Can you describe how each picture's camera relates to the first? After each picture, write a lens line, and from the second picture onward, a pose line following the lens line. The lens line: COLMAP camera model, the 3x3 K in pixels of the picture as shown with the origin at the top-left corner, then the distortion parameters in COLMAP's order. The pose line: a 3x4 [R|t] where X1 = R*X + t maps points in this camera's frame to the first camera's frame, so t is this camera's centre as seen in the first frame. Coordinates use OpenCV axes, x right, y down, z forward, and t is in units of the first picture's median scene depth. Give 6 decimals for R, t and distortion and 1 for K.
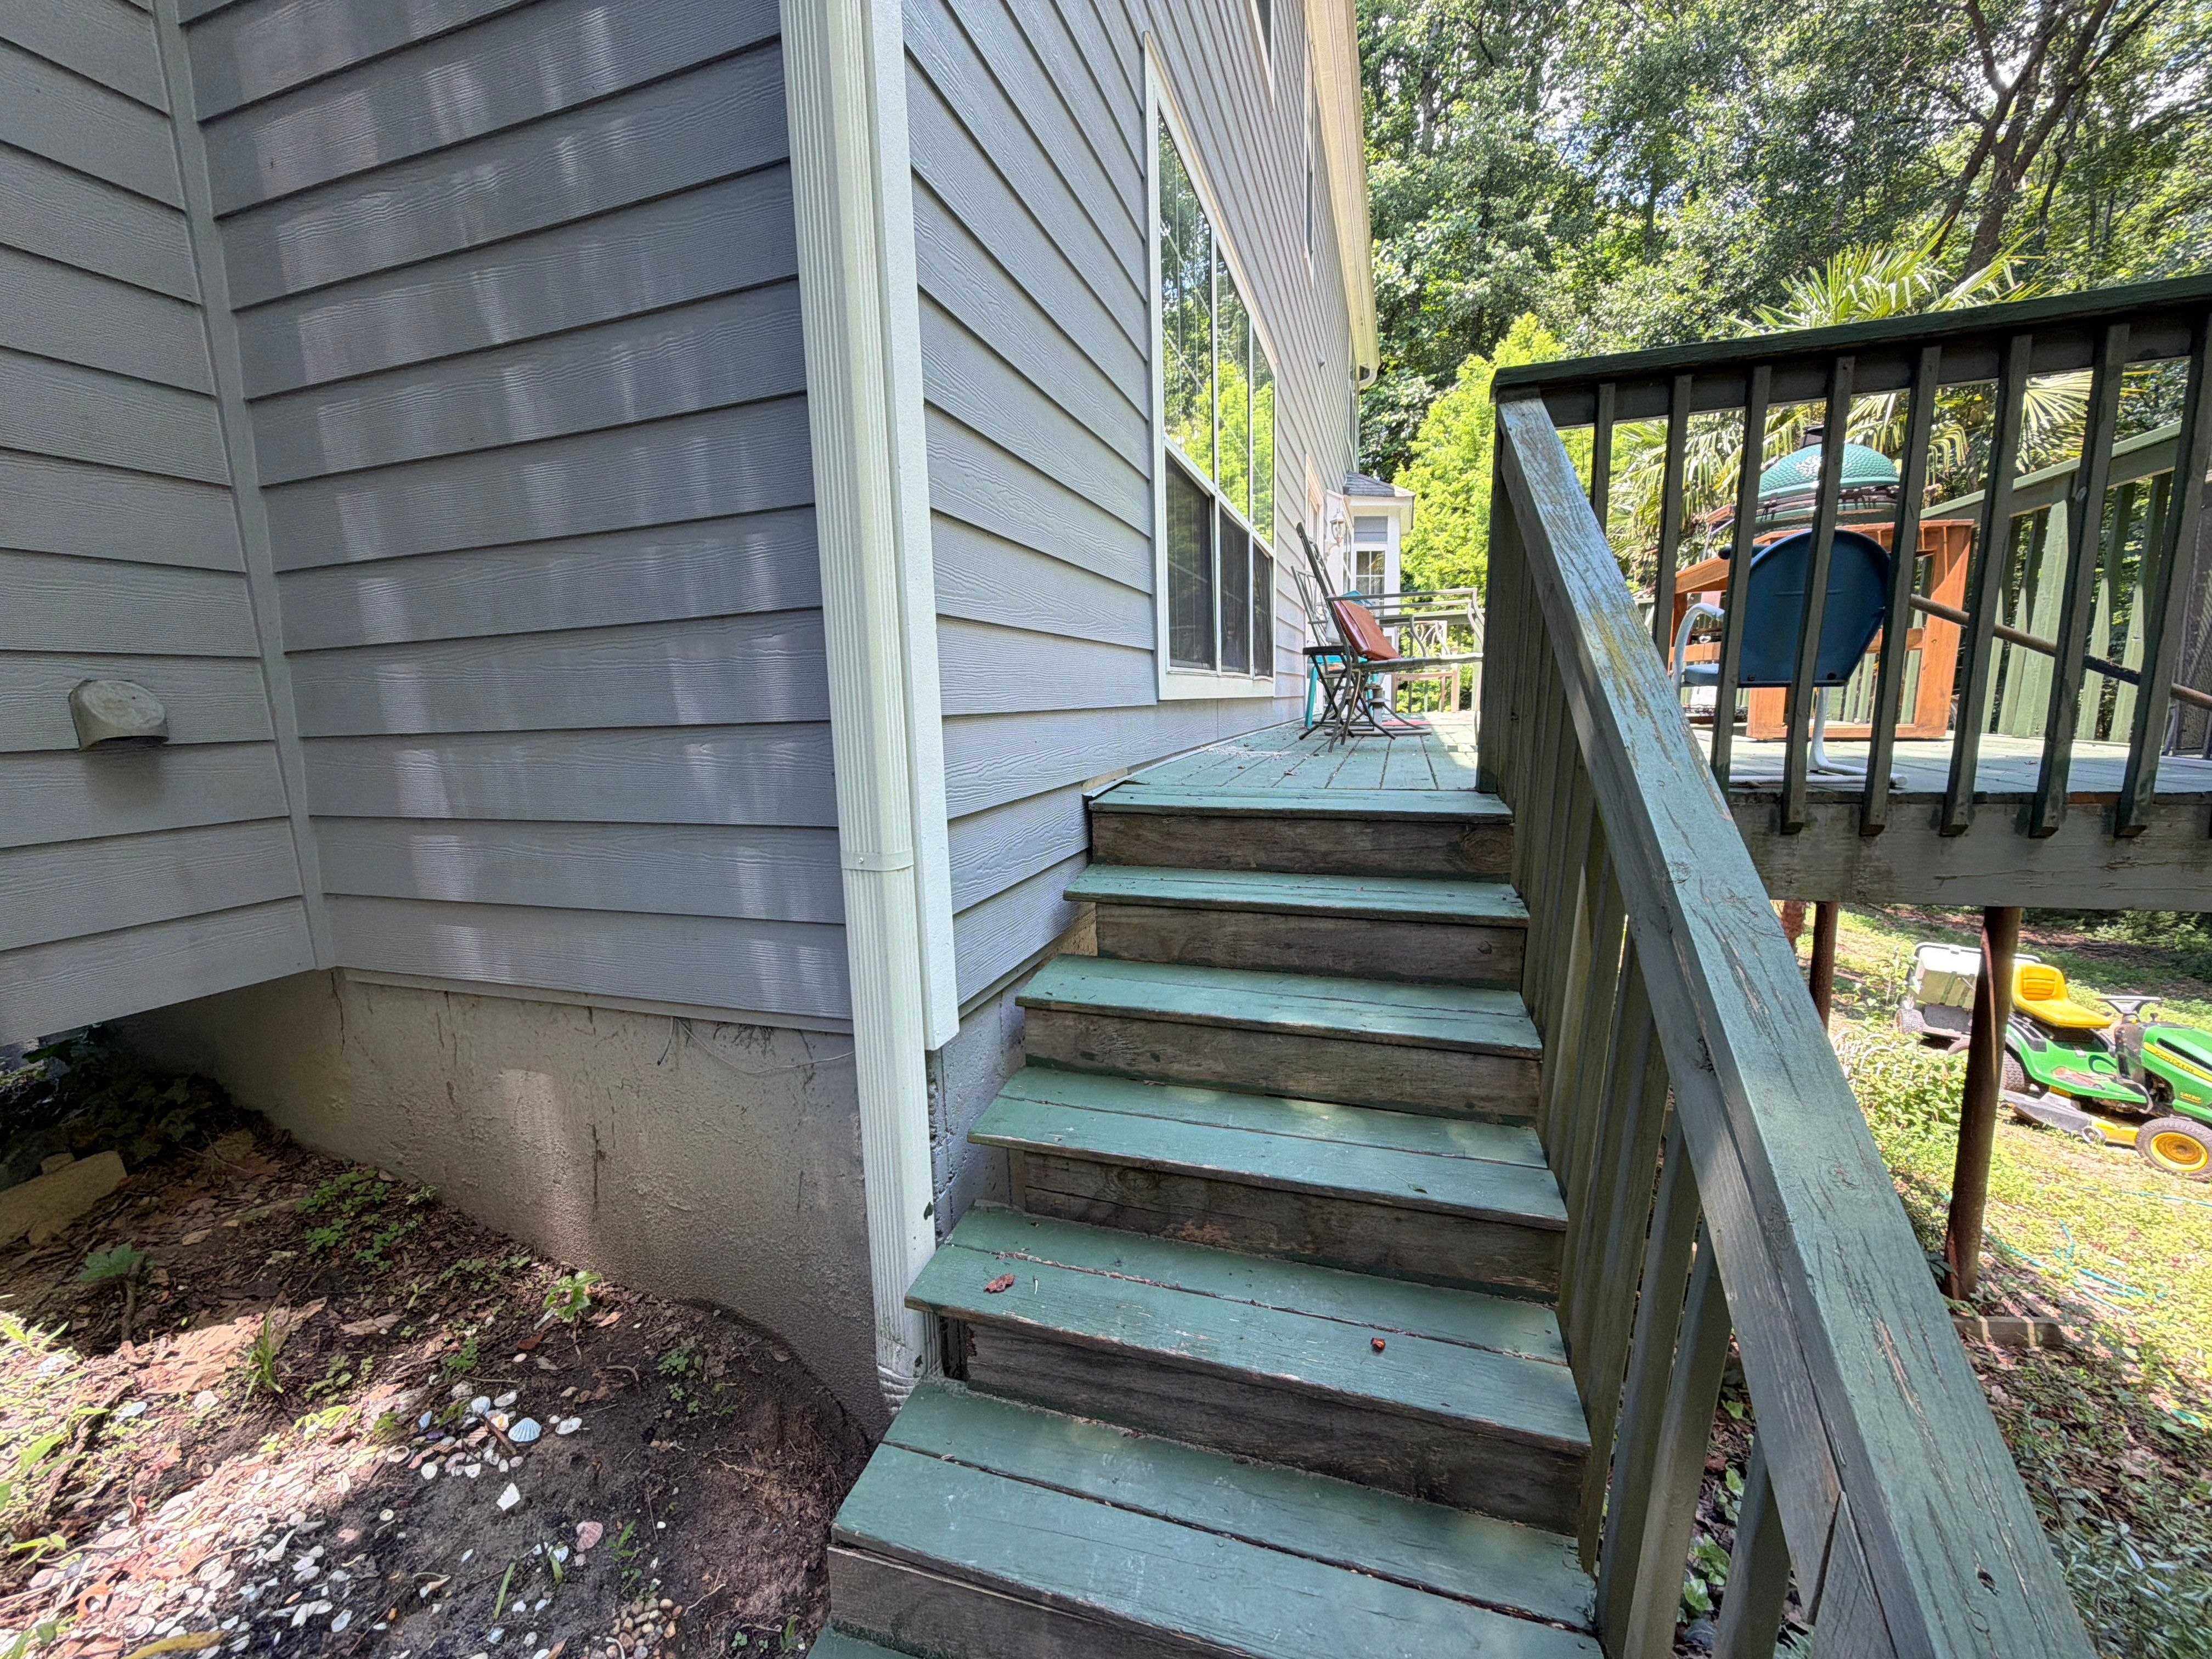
lens RADIAL K [[883.4, 0, 1104.9], [0, 883.4, 828.9], [0, 0, 1]] dist [0.001042, 0.000287]
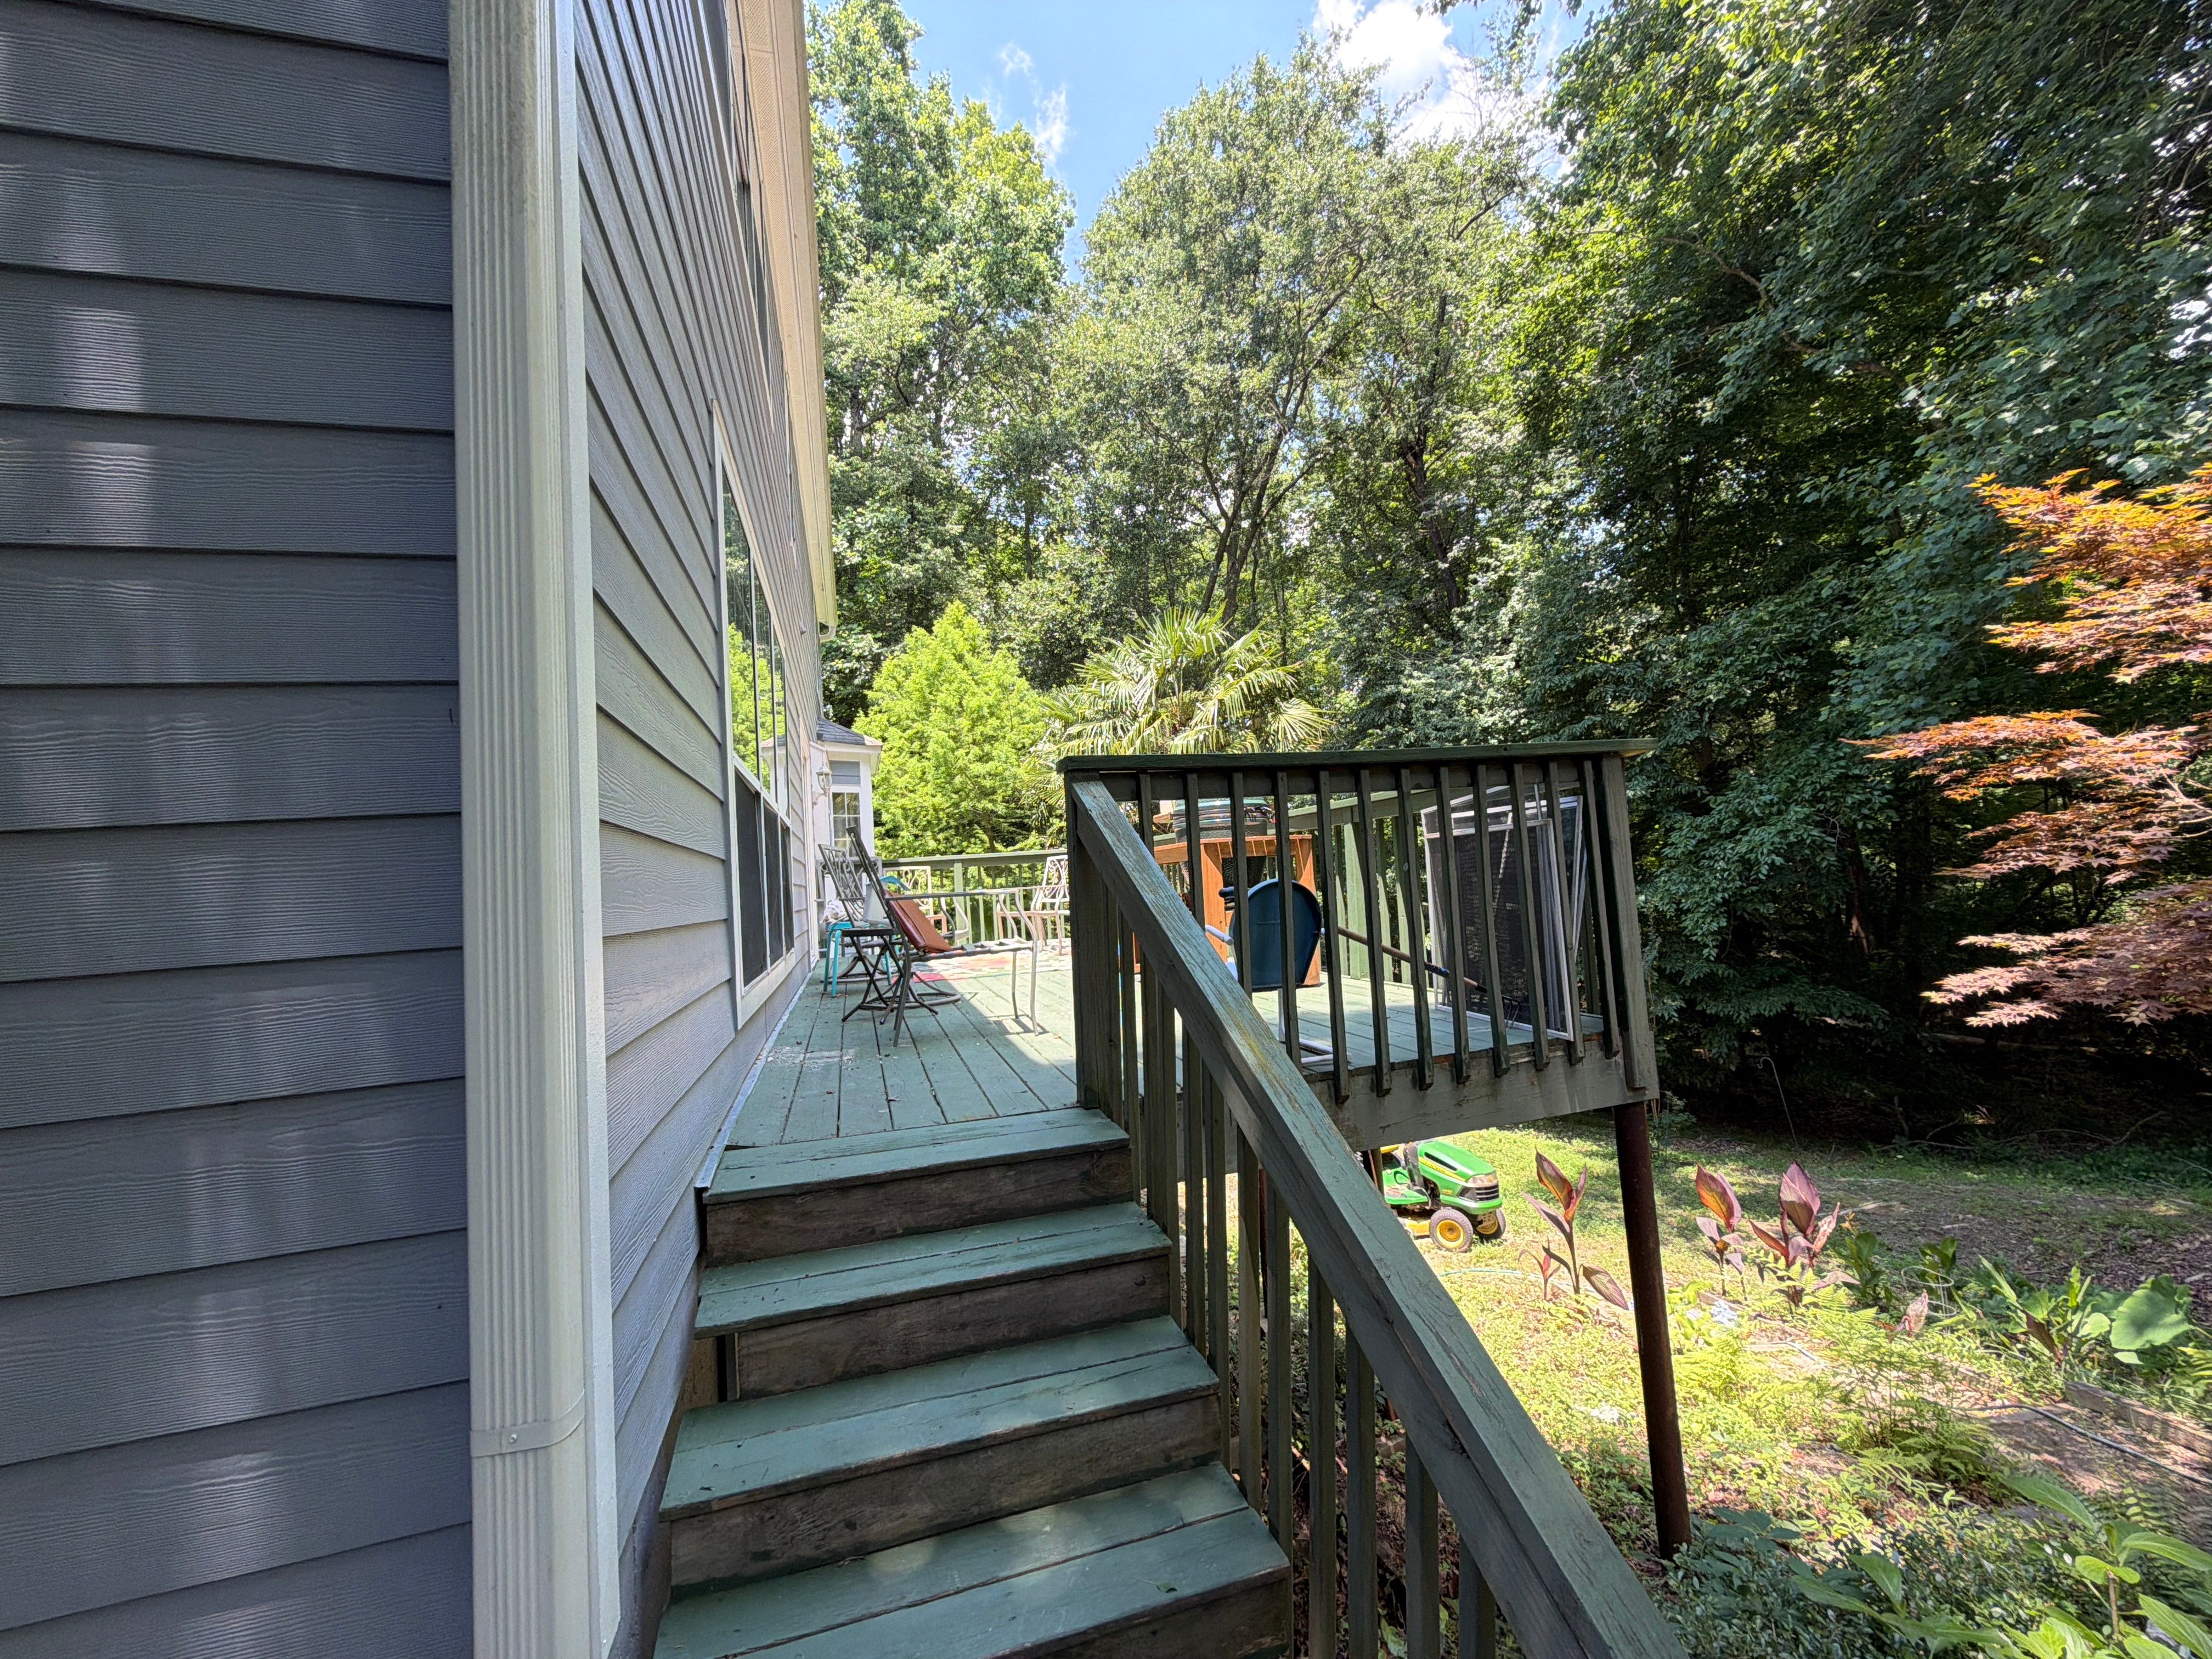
lens RADIAL K [[883.4, 0, 1105.6], [0, 883.4, 831.1], [0, 0, 1]] dist [0.001042, 0.000287]
pose [[0.824902, 0.010332, 0.565182, -0.131071], [0.120616, 0.973590, -0.193841, -0.114406], [-0.552258, 0.228070, 0.801870, 0.011217]]
